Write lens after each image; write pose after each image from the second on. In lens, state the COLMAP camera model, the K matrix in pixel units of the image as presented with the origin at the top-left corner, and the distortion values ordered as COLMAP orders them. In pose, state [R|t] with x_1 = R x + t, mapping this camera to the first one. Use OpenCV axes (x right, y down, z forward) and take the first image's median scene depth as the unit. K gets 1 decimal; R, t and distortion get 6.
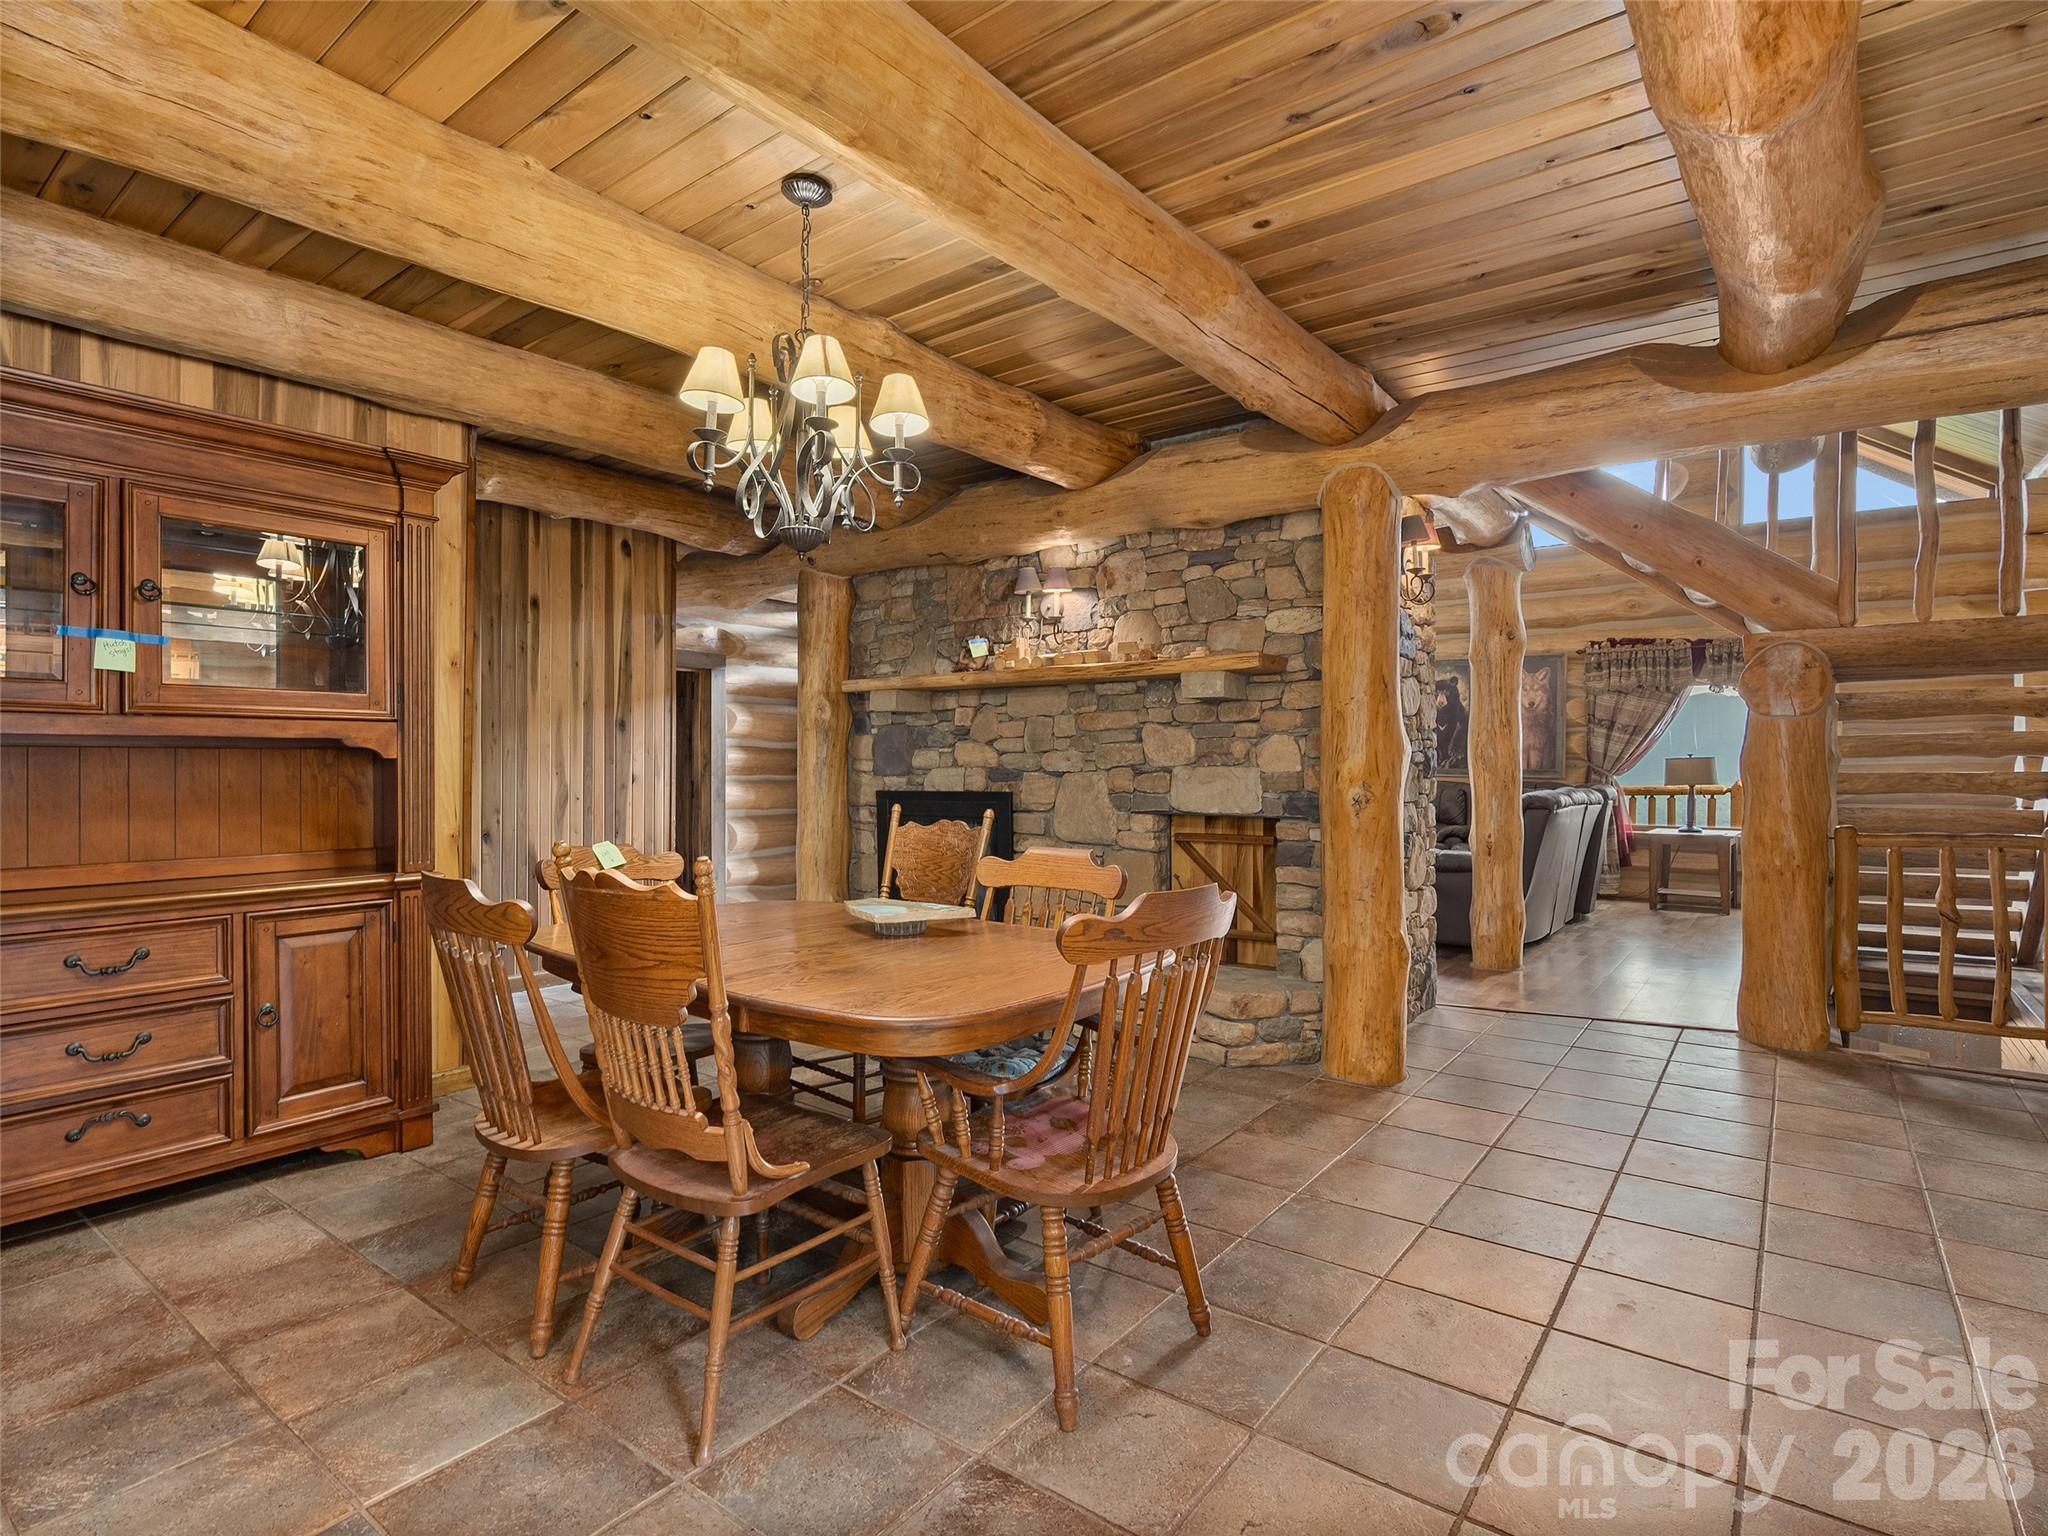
lens RADIAL K [[1050.6, 0, 1004.8], [0, 1050.6, 763.5], [0, 0, 1]] dist [-0.006588, 0.000742]
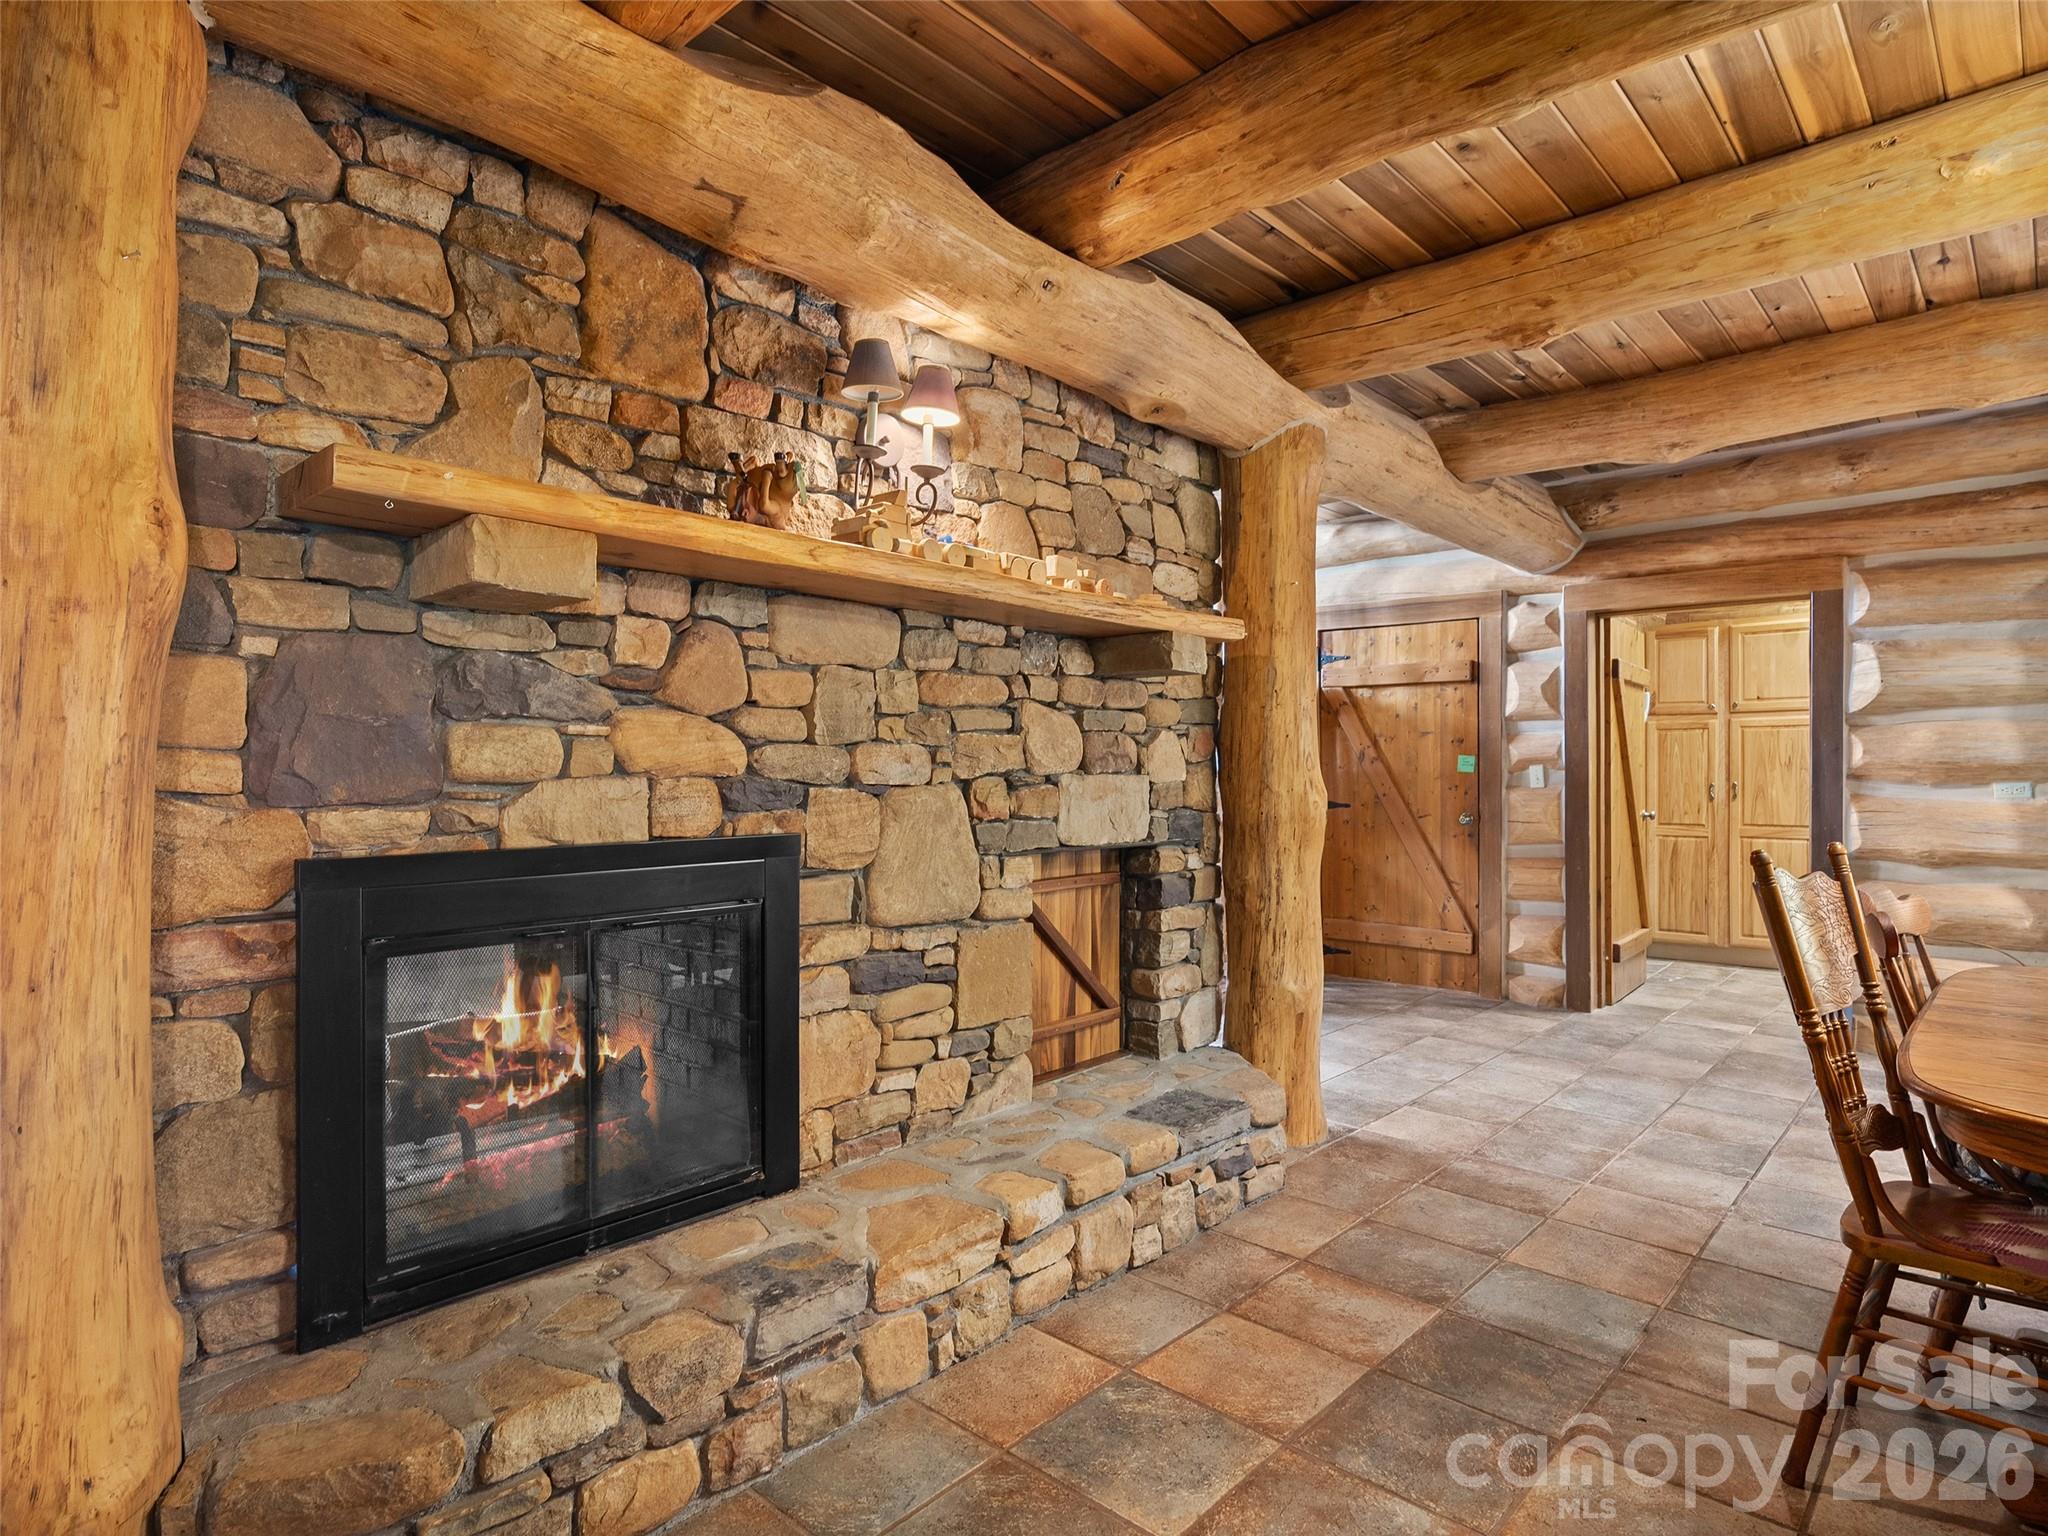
lens RADIAL K [[1116.6, 0, 1021.3], [0, 1116.6, 771.7], [0, 0, 1]] dist [-0.002804, 0.000016]
pose [[0.080151, 0.001471, 0.996782, -0.453479], [-0.002937, 0.999995, -0.001240, 0.001913], [-0.996778, -0.002828, 0.080155, 0.888209]]
